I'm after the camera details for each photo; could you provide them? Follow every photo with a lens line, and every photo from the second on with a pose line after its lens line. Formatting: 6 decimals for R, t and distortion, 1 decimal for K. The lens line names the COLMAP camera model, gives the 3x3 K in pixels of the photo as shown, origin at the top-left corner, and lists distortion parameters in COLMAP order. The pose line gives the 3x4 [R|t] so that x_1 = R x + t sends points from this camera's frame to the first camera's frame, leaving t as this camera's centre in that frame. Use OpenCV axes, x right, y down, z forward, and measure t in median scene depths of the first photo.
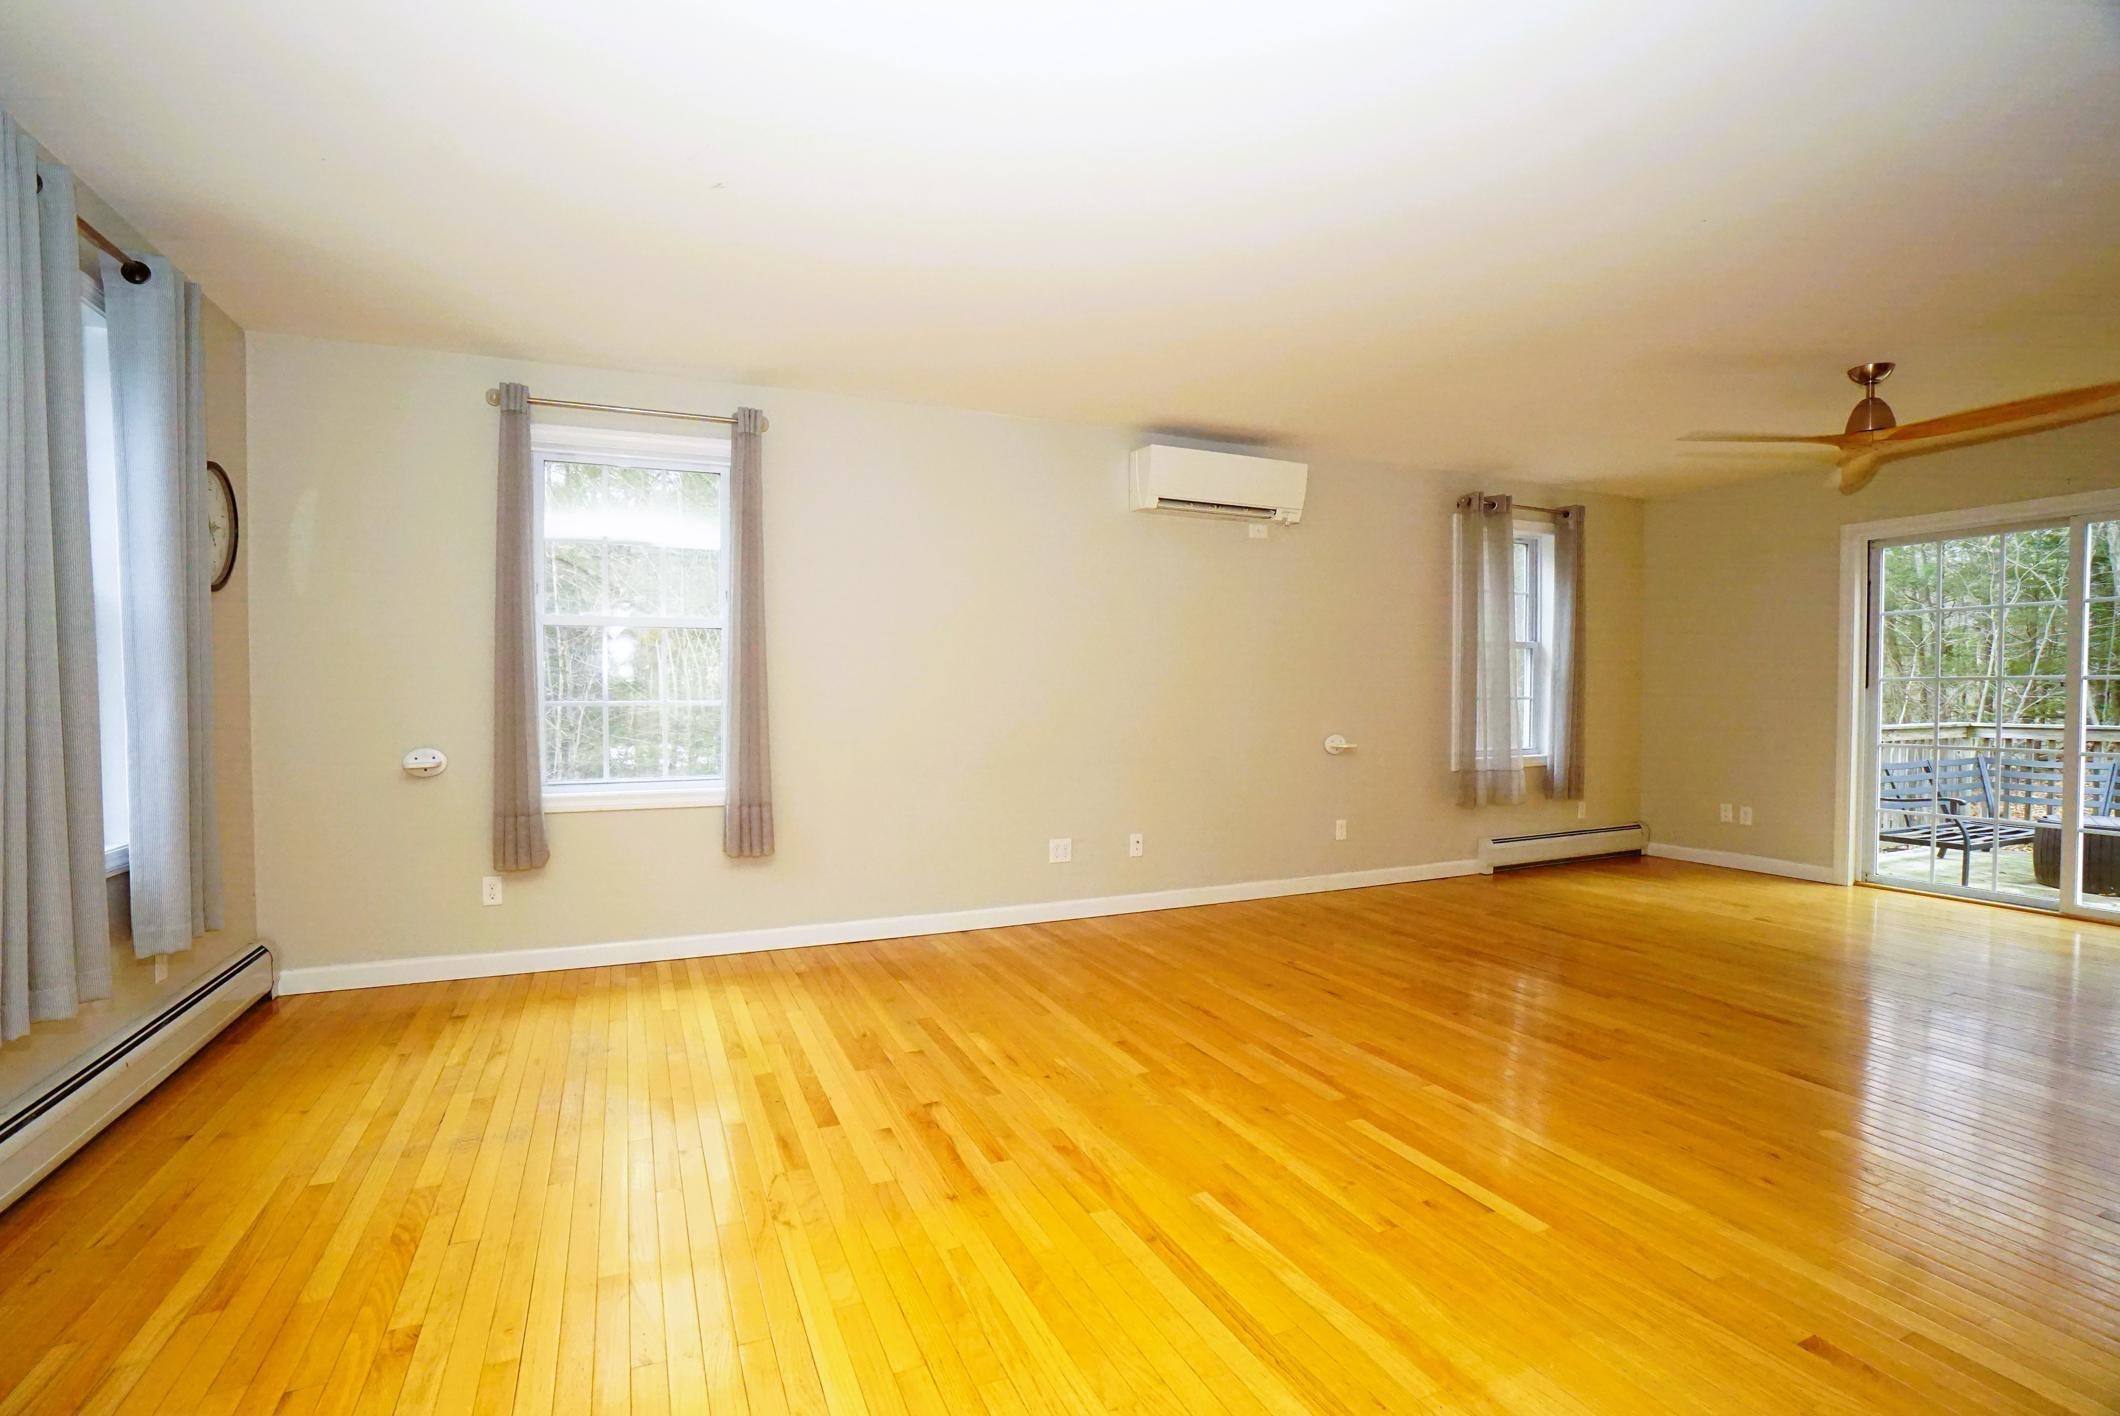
lens RADIAL K [[940.7, 0, 1043.8], [0, 940.7, 715.9], [0, 0, 1]] dist [-0.067700, 0.025797]
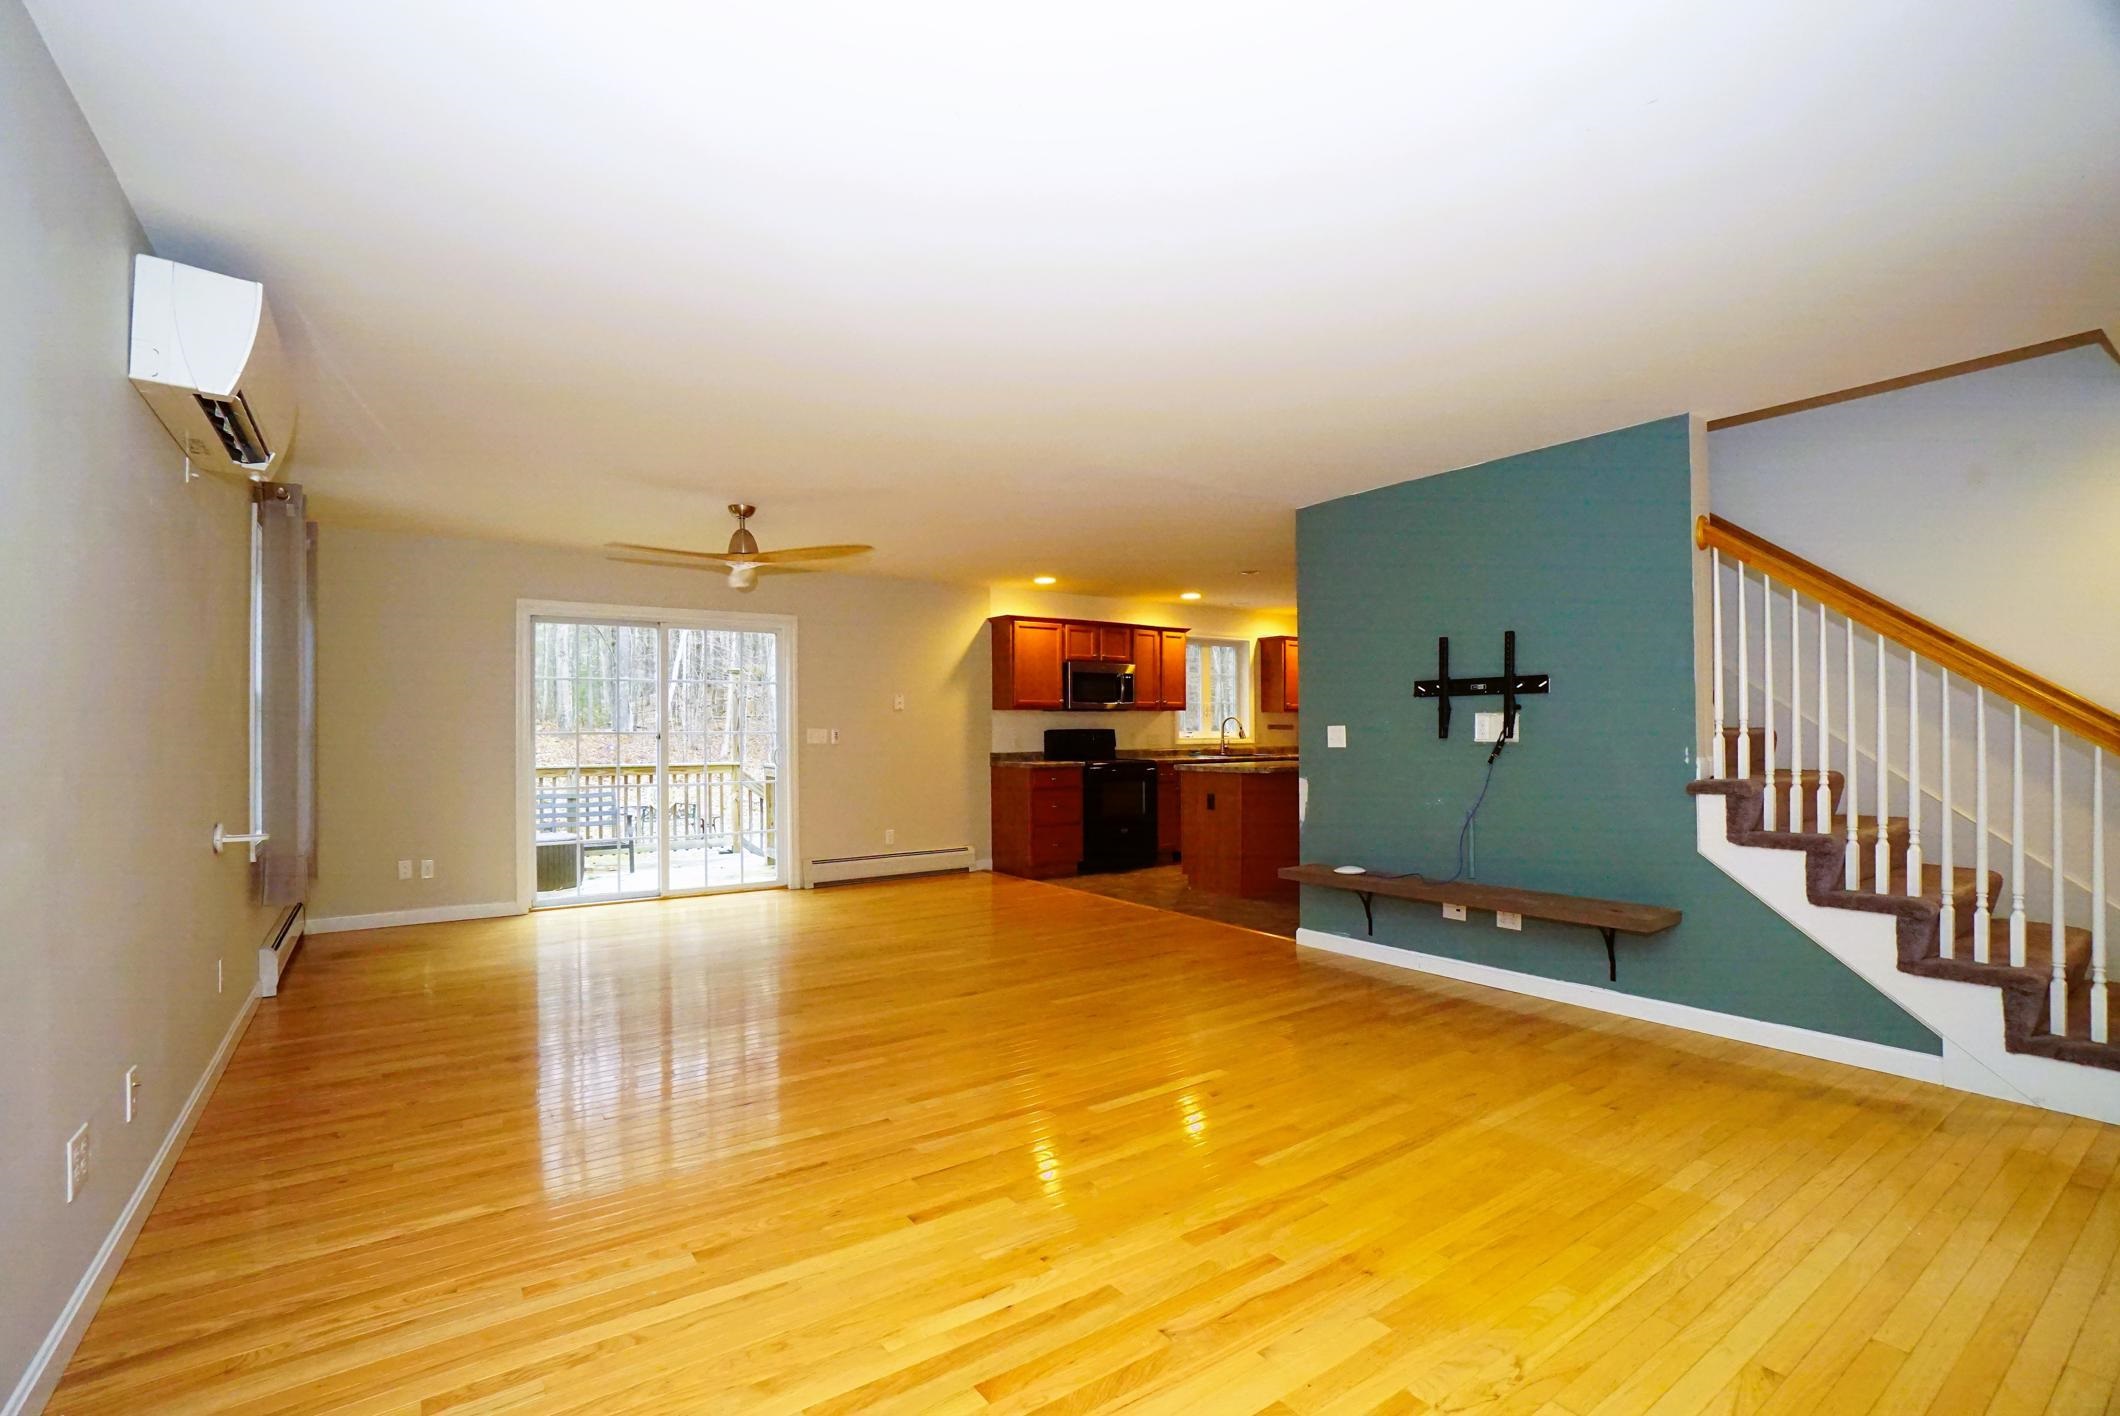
lens RADIAL K [[940.7, 0, 1043.8], [0, 940.7, 715.9], [0, 0, 1]] dist [-0.067700, 0.025797]
pose [[-0.189078, 0.025923, 0.981620, -0.468910], [0.027330, 0.999403, -0.021129, -0.024925], [-0.981582, 0.022833, -0.189674, 0.712239]]
